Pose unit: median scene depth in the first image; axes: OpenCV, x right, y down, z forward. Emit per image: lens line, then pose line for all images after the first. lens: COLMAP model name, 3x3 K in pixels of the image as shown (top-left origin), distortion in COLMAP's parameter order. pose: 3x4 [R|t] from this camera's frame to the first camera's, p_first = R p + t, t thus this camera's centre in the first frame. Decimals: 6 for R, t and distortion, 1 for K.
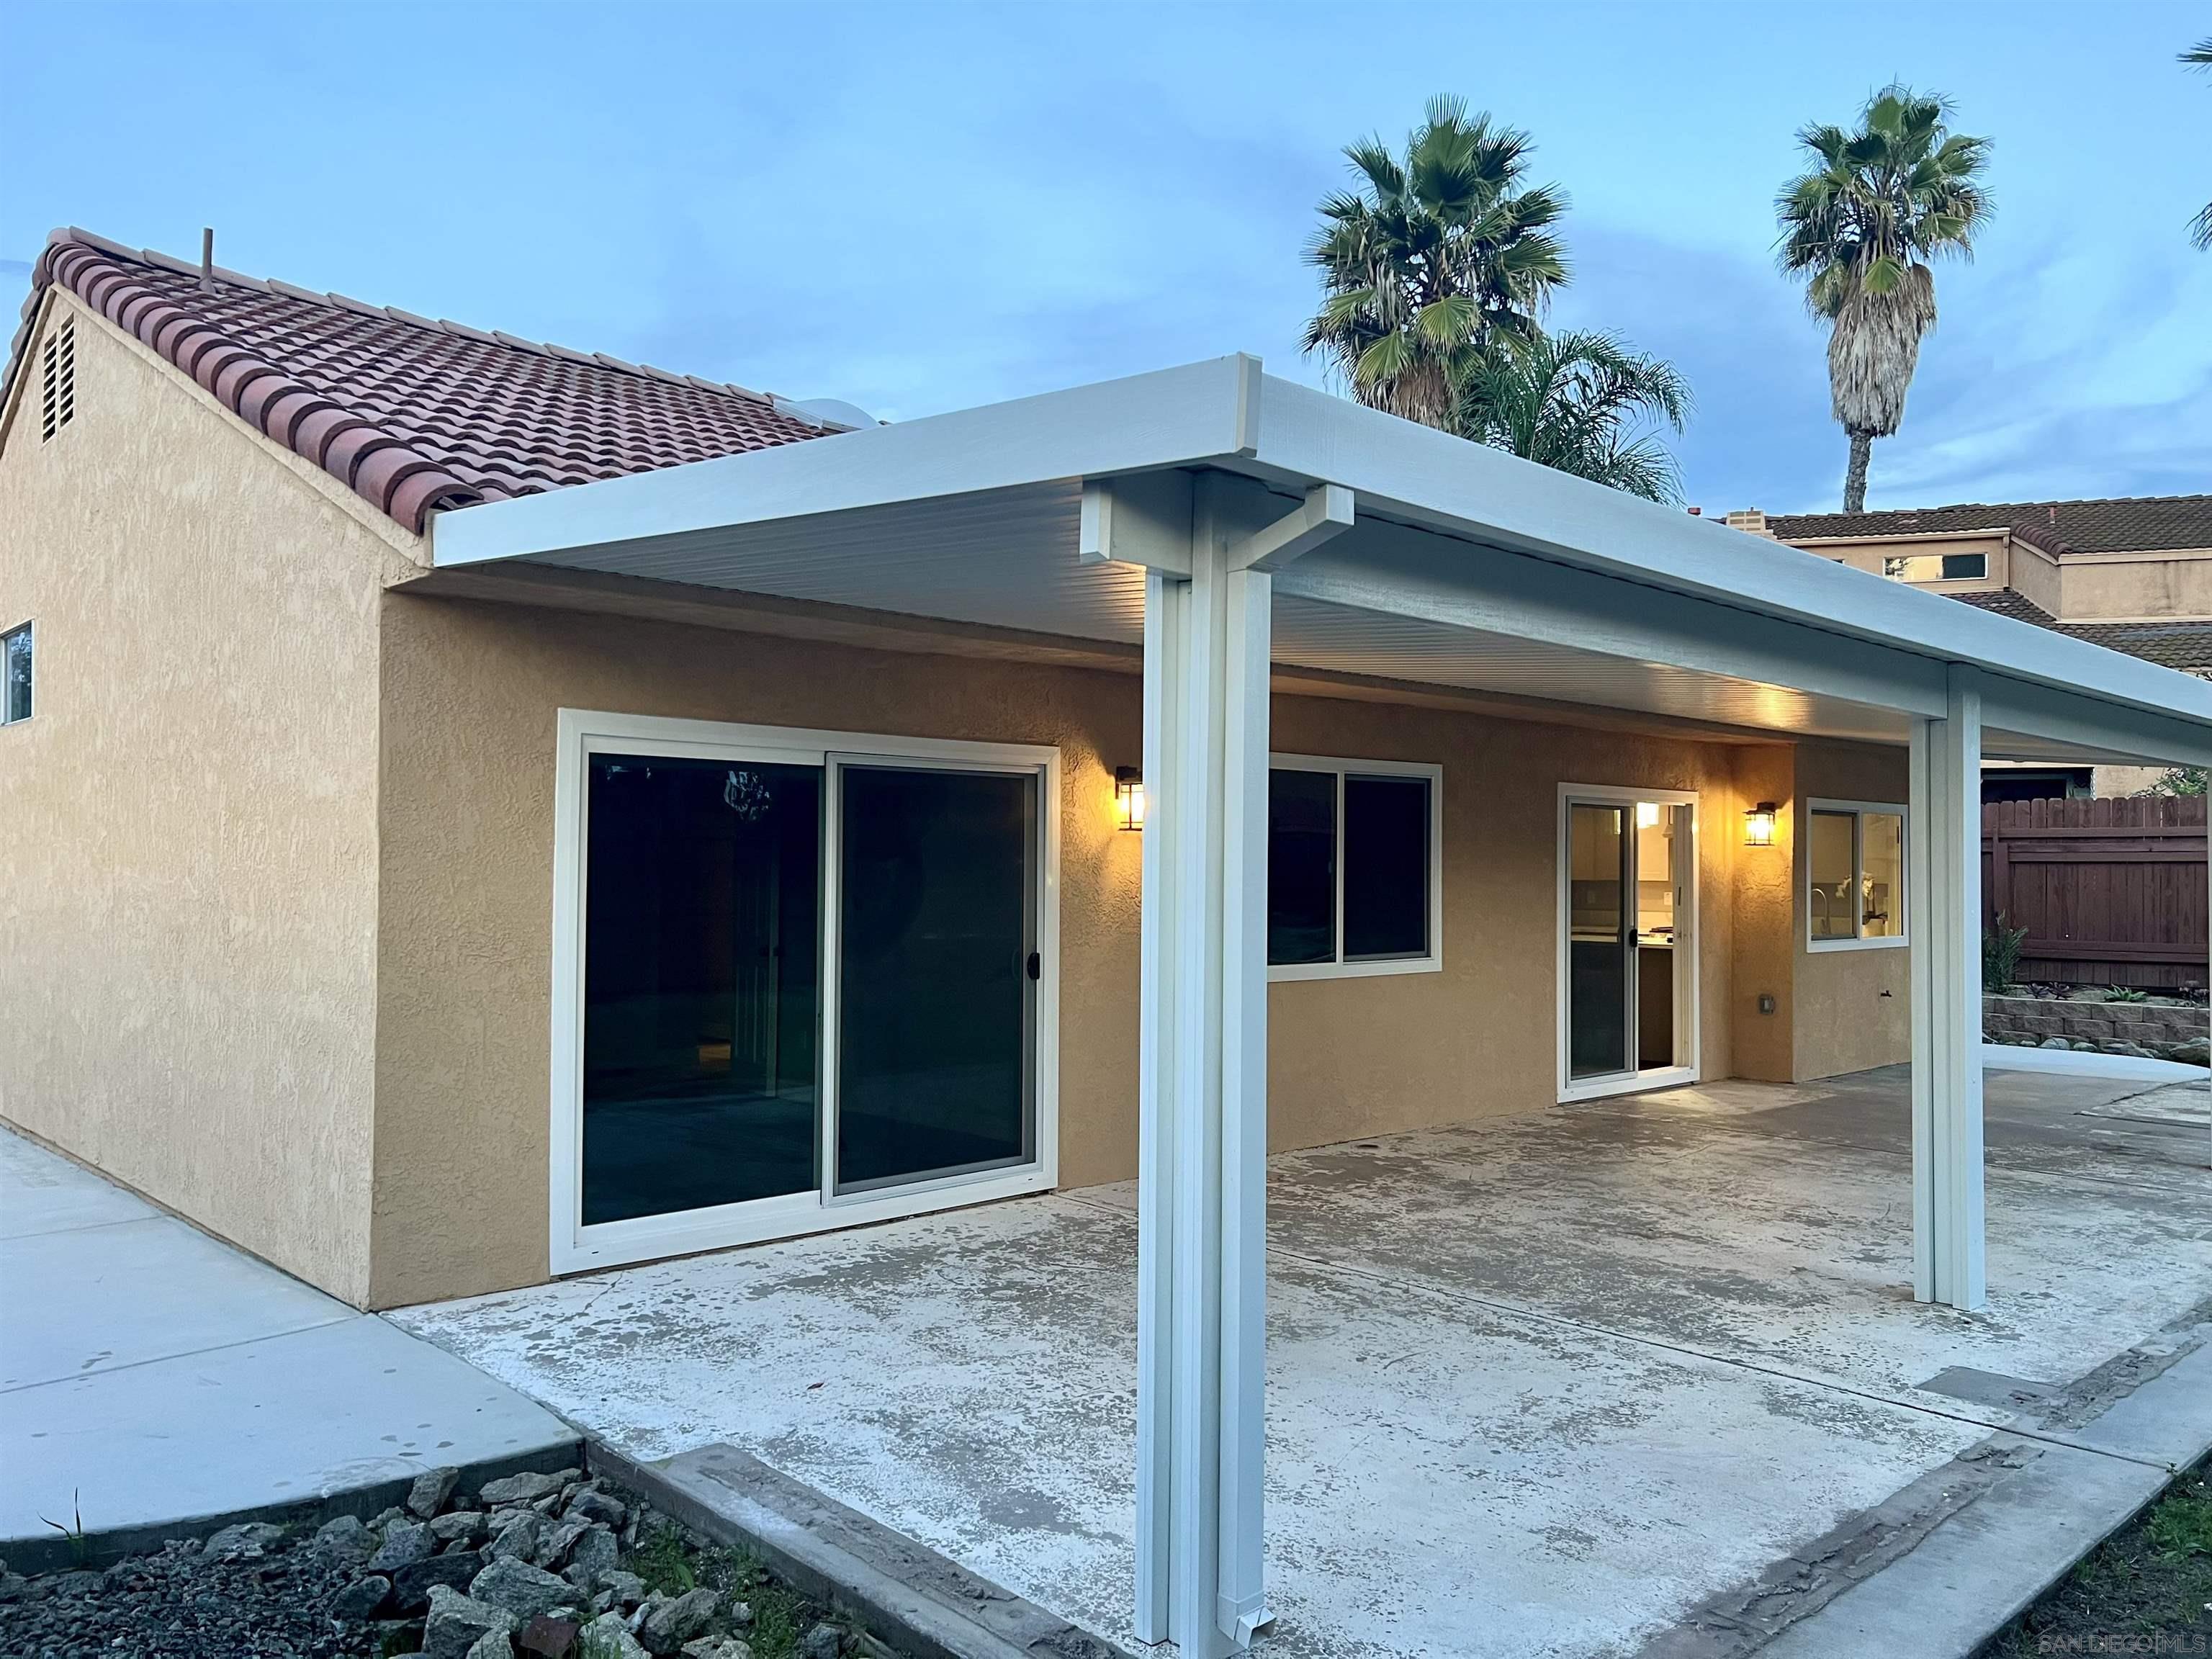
lens RADIAL K [[1670.3, 0, 1099.4], [0, 1670.3, 842.7], [0, 0, 1]] dist [0.052747, -0.058750]
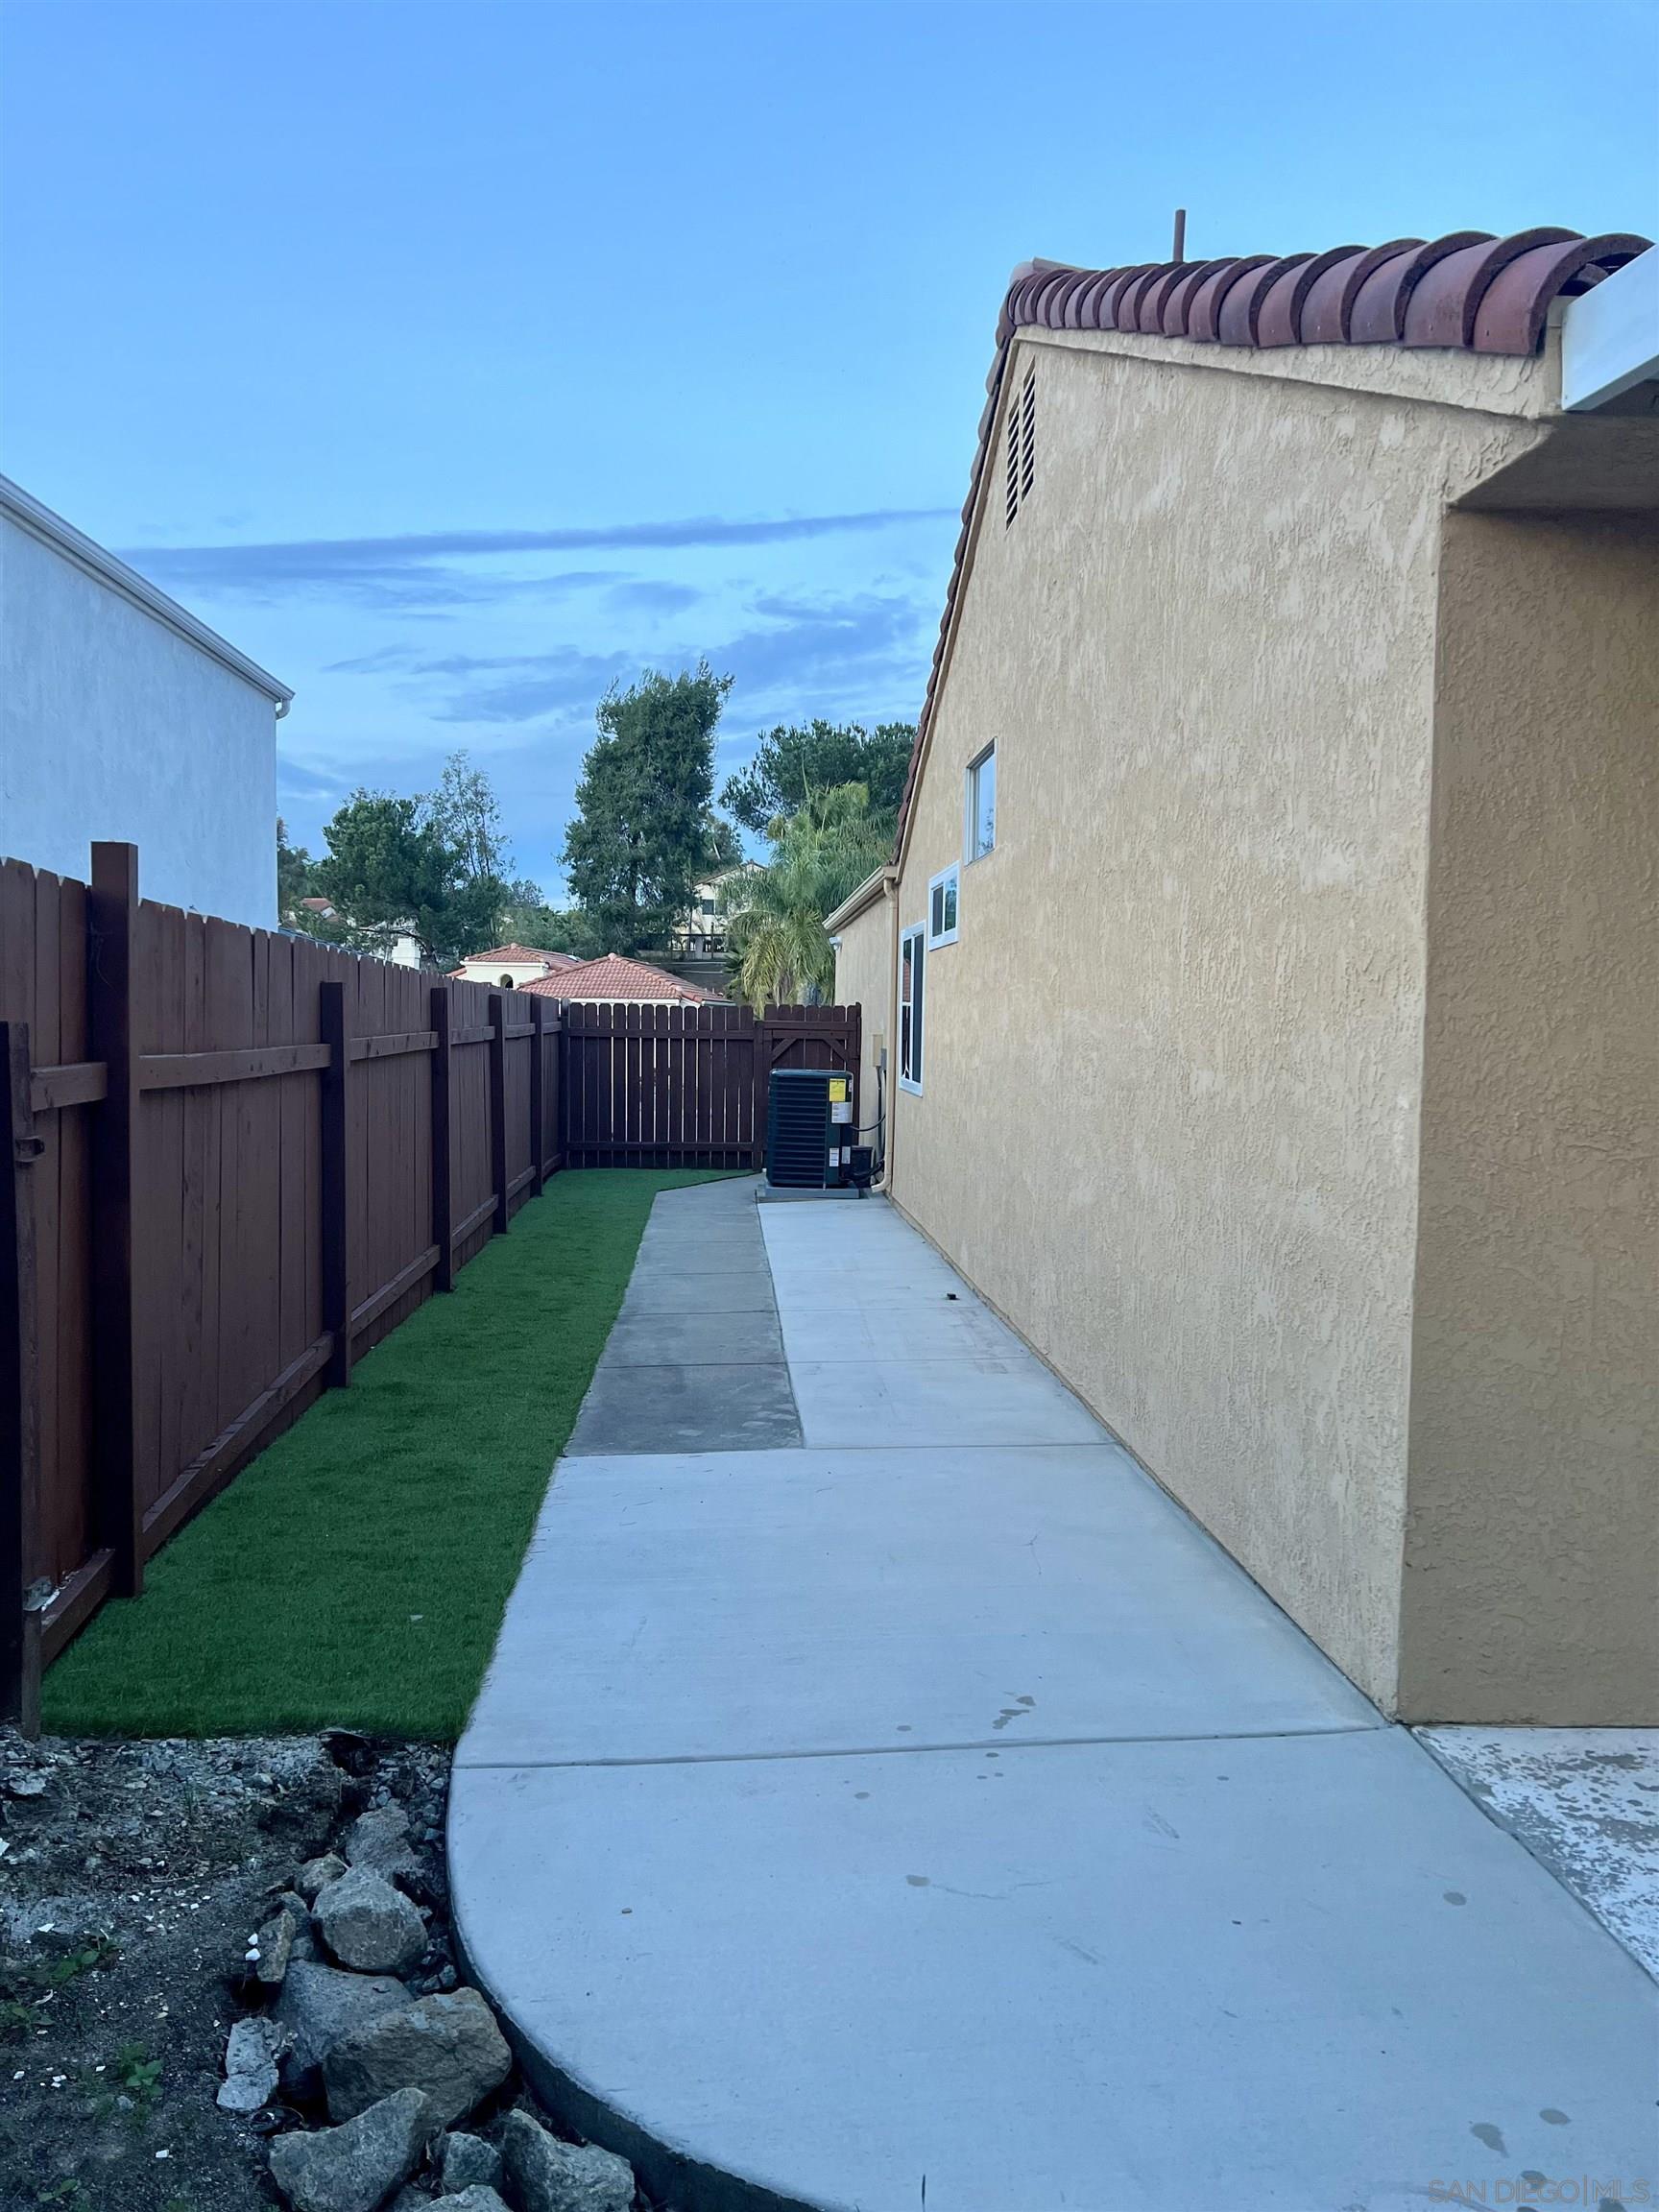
lens RADIAL K [[1670.3, 0, 815.6], [0, 1670.3, 1125.5], [0, 0, 1]] dist [0.052747, -0.058750]
pose [[0.770689, 0.043642, -0.635716, -0.196062], [0.001080, 0.997561, 0.069792, 0.018357], [0.637211, -0.054475, 0.768762, 0.370087]]
